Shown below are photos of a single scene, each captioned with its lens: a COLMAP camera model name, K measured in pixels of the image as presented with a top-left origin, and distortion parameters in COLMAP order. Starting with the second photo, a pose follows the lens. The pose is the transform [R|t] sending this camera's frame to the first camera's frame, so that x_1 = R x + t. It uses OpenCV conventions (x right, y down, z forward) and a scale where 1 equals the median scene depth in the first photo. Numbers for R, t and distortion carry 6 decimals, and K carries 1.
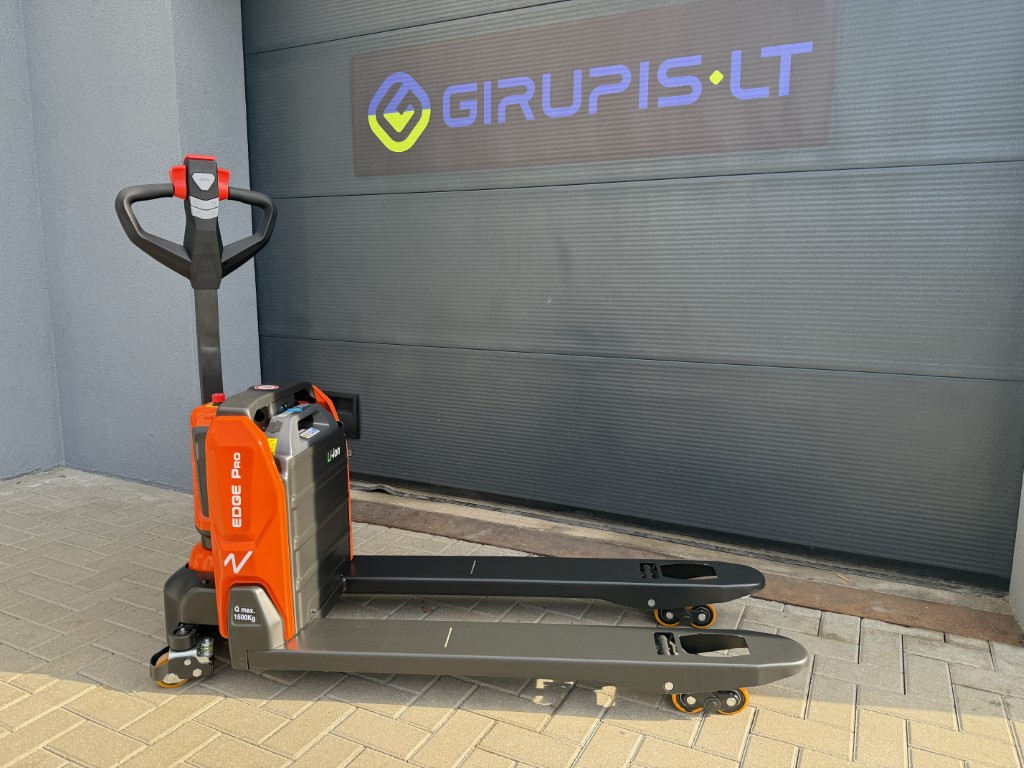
lens RADIAL K [[724.8, 0, 517.2], [0, 724.8, 386.7], [0, 0, 1]] dist [0.039401, -0.050400]
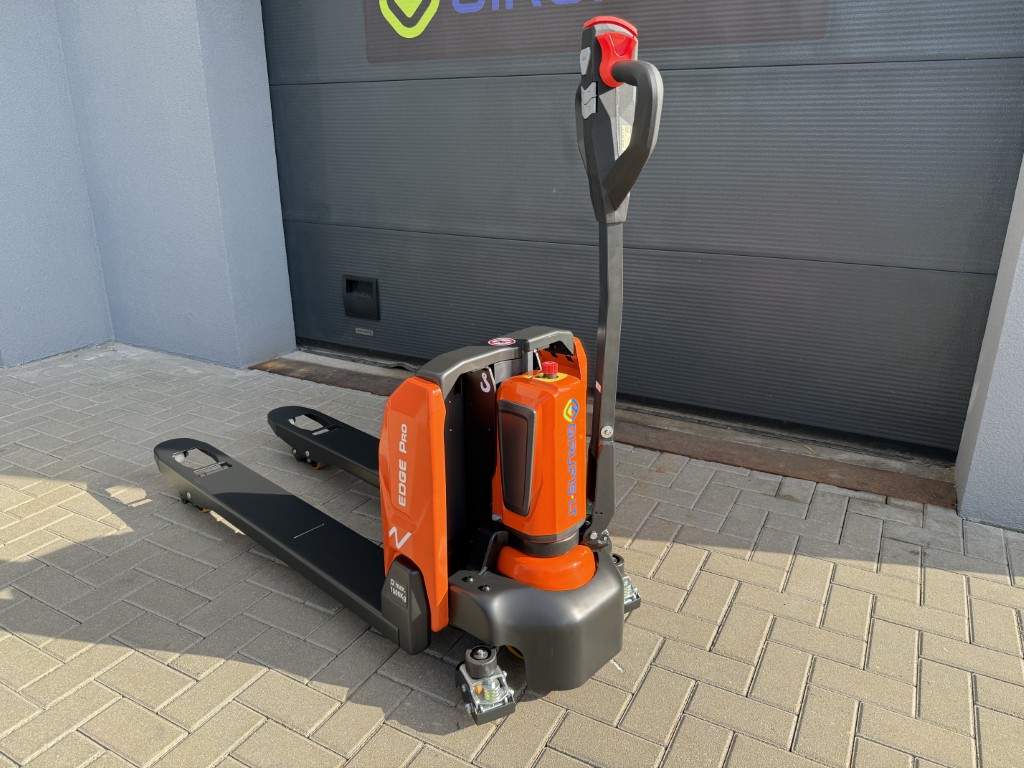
lens RADIAL K [[723.3, 0, 511.2], [0, 723.3, 388.6], [0, 0, 1]] dist [0.057877, -0.102246]
pose [[0.999161, 0.011196, -0.039387, 0.029133], [-0.004154, 0.984649, 0.174499, -0.020968], [0.040736, -0.174189, 0.983869, -0.095633]]
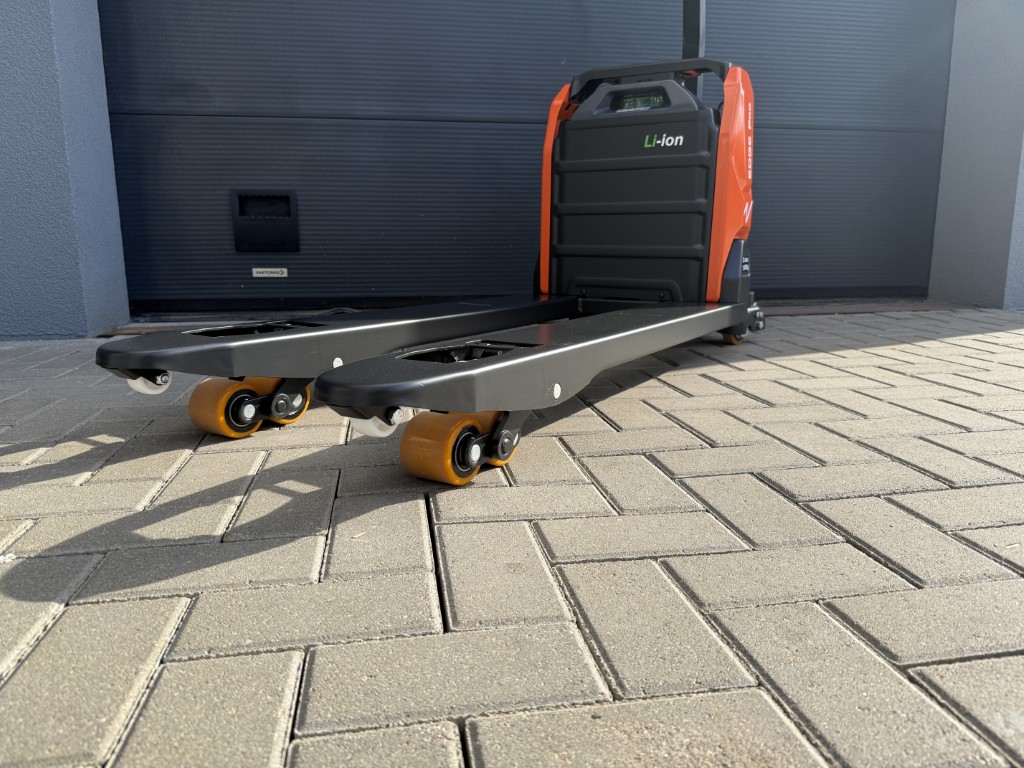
lens RADIAL K [[718.5, 0, 510.6], [0, 718.5, 382.1], [0, 0, 1]] dist [0.095585, -0.137288]
pose [[0.804300, -0.128867, 0.580082, -0.635762], [0.101958, 0.991652, 0.078932, 0.217473], [-0.585411, -0.004341, 0.810725, 0.309310]]
